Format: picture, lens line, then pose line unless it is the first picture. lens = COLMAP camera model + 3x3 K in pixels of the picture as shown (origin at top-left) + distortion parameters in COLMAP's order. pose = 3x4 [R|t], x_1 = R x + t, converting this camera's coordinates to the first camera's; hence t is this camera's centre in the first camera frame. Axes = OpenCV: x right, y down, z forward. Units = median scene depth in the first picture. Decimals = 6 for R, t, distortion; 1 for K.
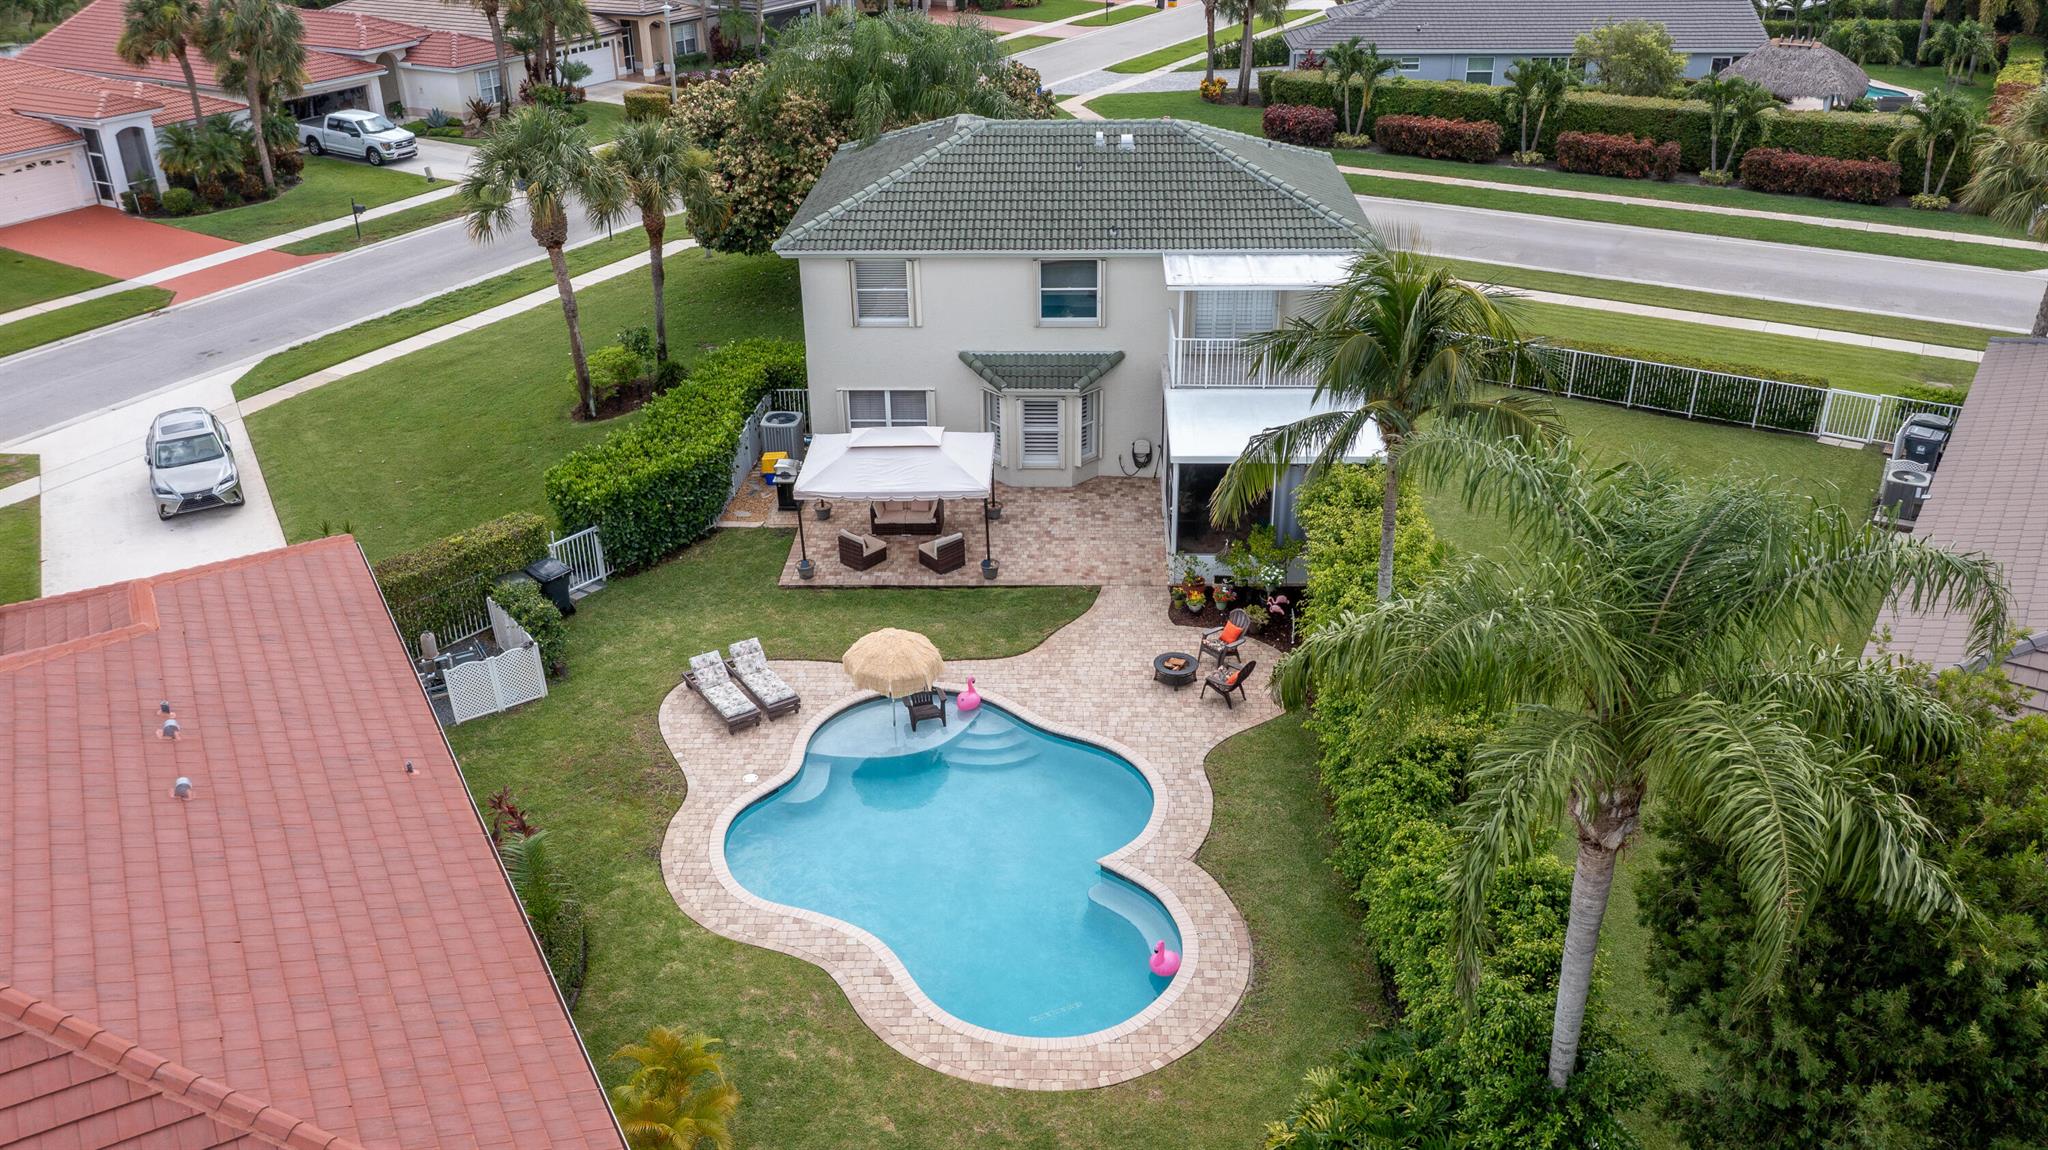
lens RADIAL K [[1617.8, 0, 1024.0], [0, 1617.8, 575.0], [0, 0, 1]] dist [-0.016160, -0.001567]
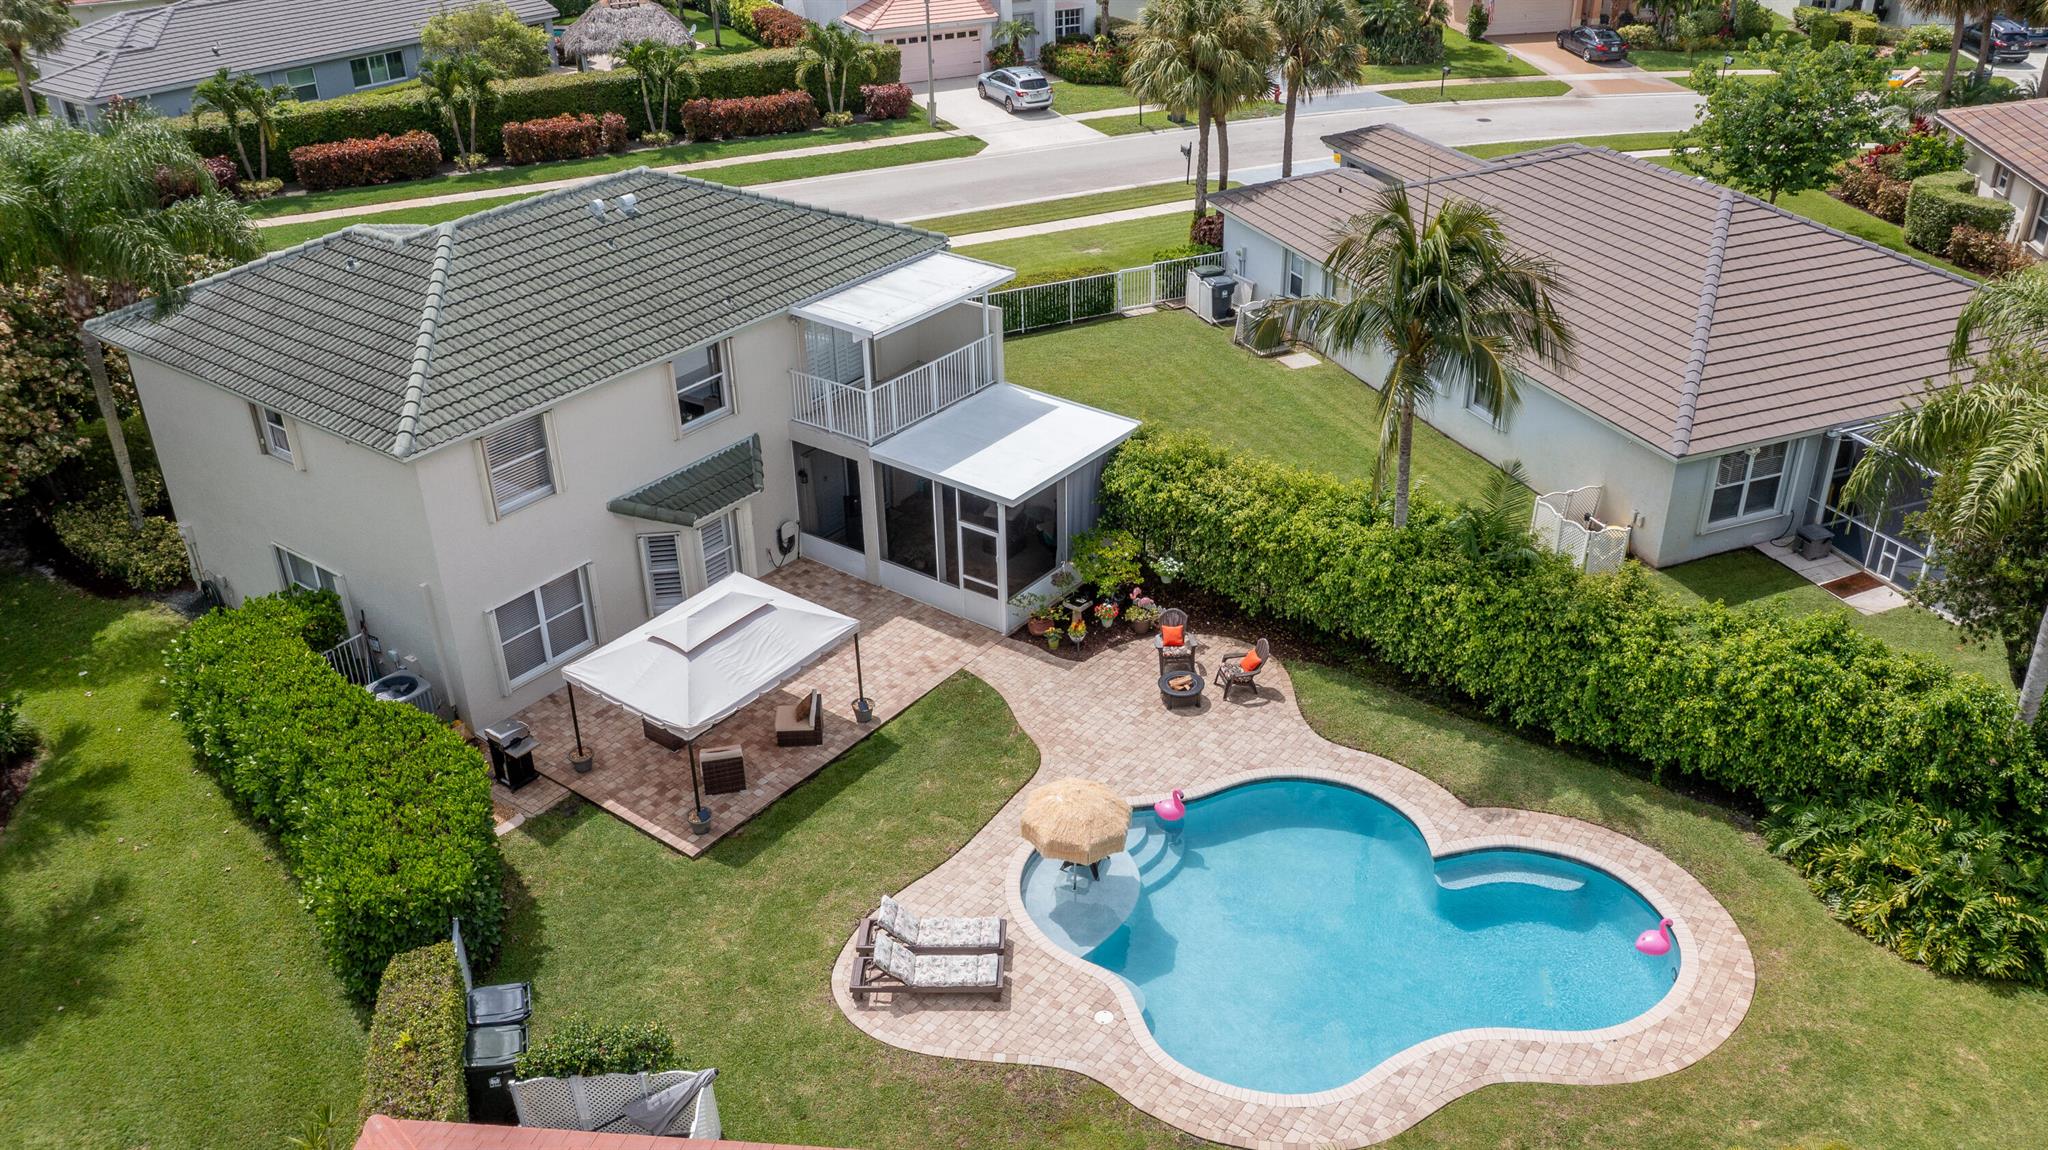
lens RADIAL K [[1617.8, 0, 1024.0], [0, 1617.8, 575.0], [0, 0, 1]] dist [-0.016160, -0.001567]
pose [[0.568033, -0.392976, 0.723124, -0.453112], [0.380292, 0.904540, 0.192835, -0.161781], [-0.729874, 0.165462, 0.663255, 0.298698]]
